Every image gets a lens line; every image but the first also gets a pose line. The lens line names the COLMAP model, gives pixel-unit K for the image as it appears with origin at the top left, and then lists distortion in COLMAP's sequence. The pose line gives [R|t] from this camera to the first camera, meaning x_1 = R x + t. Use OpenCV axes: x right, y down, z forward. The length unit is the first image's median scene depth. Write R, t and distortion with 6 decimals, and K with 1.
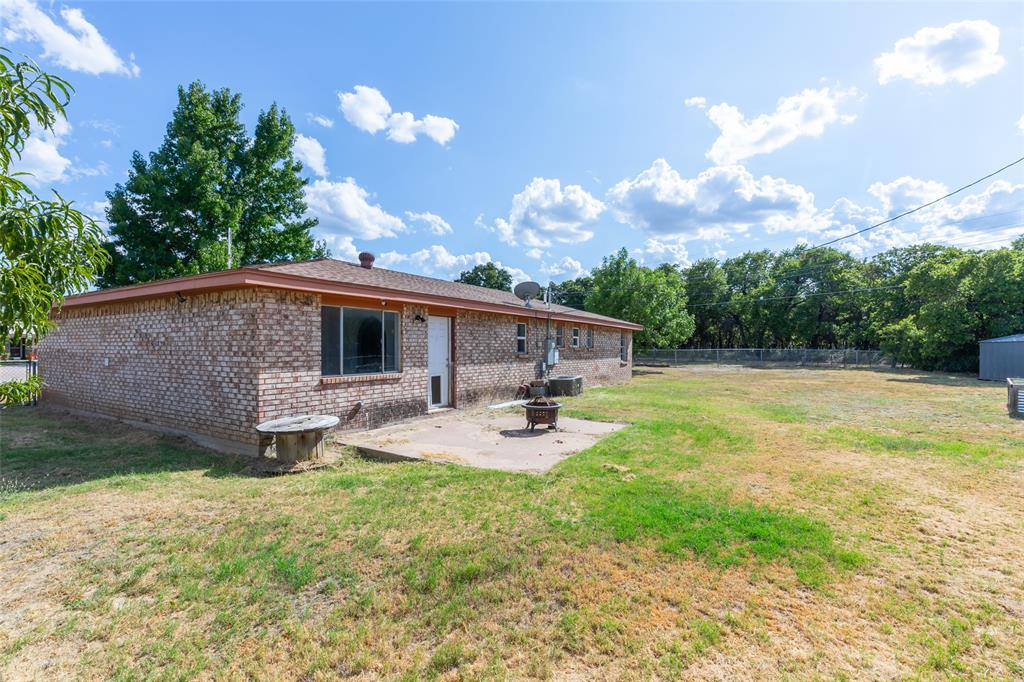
lens RADIAL K [[456.8, 0, 512.2], [0, 456.8, 349.6], [0, 0, 1]] dist [0.002371, -0.000630]
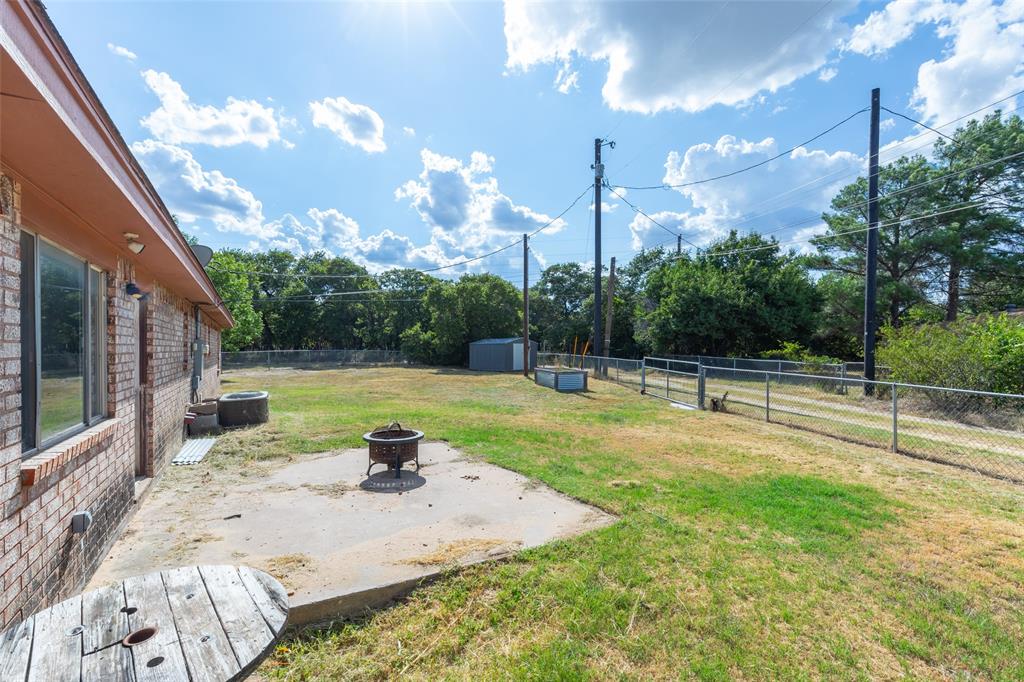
lens RADIAL K [[456.8, 0, 508.6], [0, 456.8, 342.5], [0, 0, 1]] dist [0.002371, -0.000630]
pose [[0.469144, 0.003879, 0.883113, -0.118416], [0.011033, 0.999887, -0.010253, -0.002748], [-0.883053, 0.014553, 0.469048, 0.128281]]
